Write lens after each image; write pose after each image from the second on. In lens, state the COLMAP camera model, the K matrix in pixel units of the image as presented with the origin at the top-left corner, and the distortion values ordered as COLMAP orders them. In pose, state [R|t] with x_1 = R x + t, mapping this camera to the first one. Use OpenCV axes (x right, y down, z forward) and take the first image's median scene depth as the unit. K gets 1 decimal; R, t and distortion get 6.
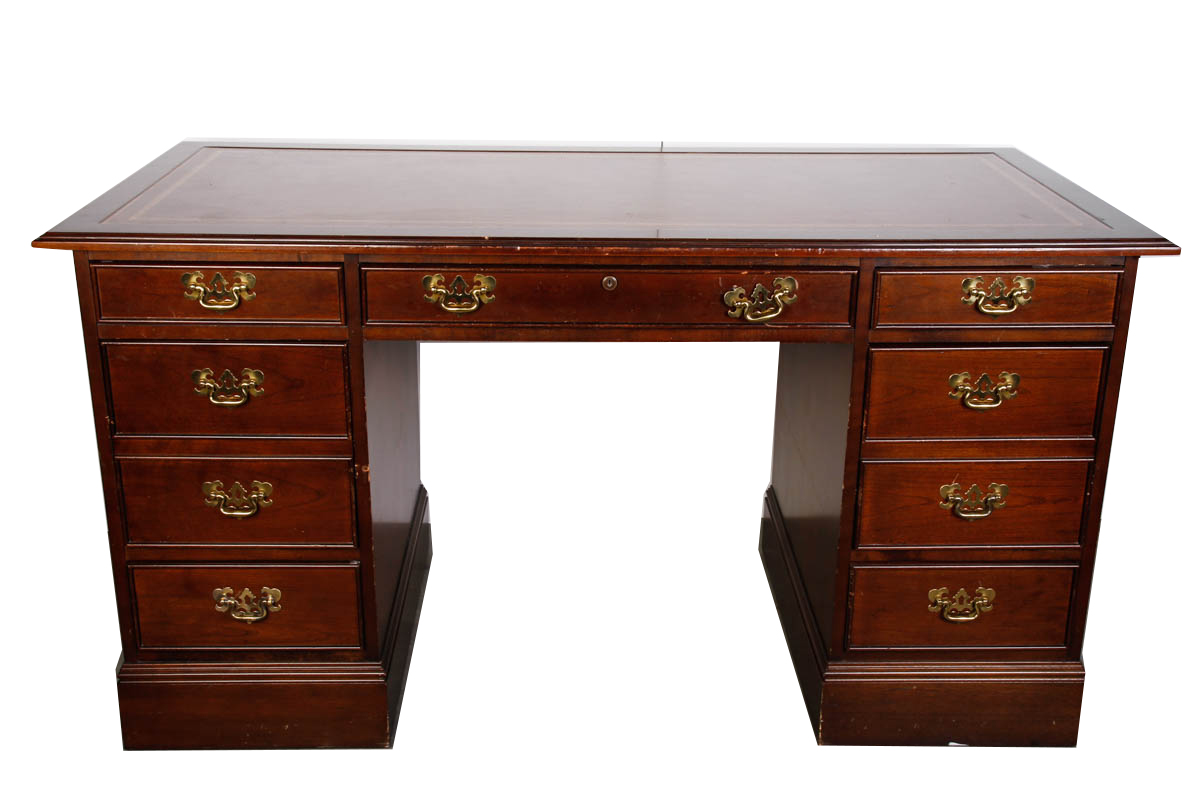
lens RADIAL K [[1315.3, 0, 593.6], [0, 1315.3, 404.4], [0, 0, 1]] dist [0.051231, 0.000000]
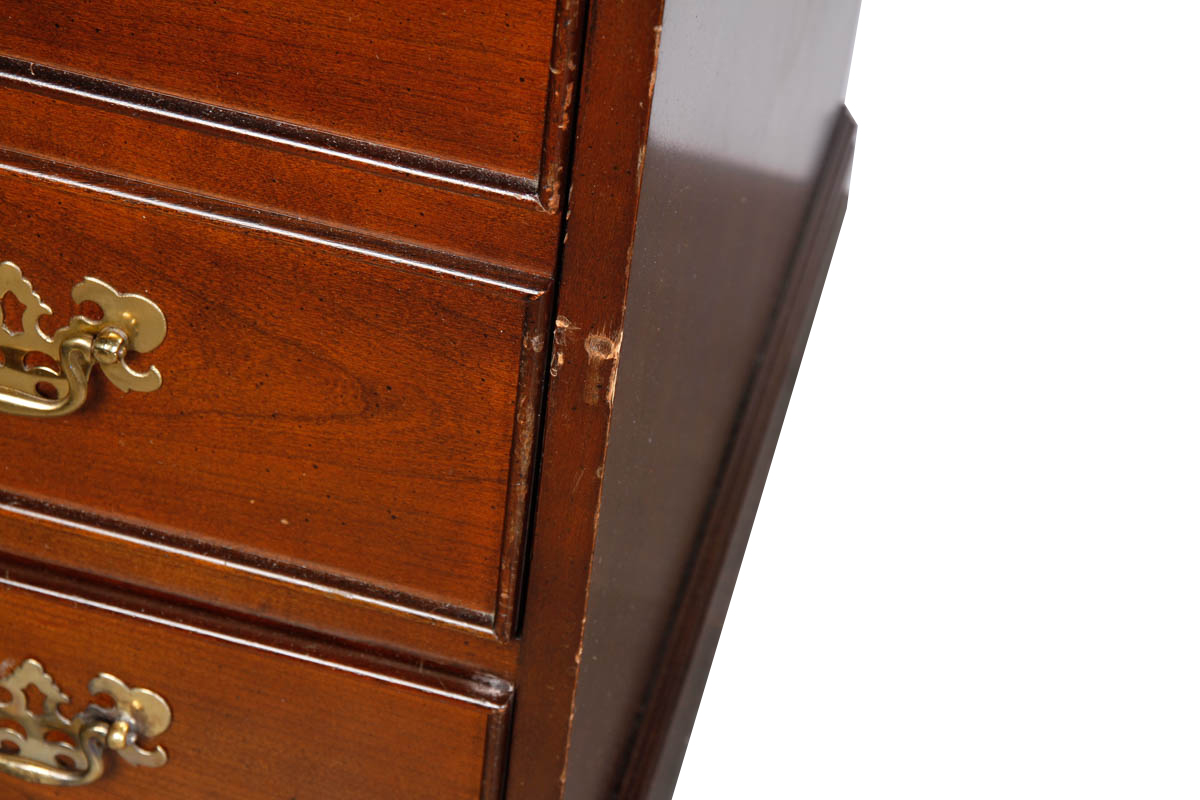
lens RADIAL K [[2560.7, 0, 600.4], [0, 2560.7, 396.4], [0, 0, 1]] dist [0.095989, 0.000000]
pose [[0.958626, 0.239755, -0.153474, -0.110681], [-0.175092, 0.921682, 0.346186, -0.080316], [0.224454, -0.304991, 0.925527, 0.630298]]
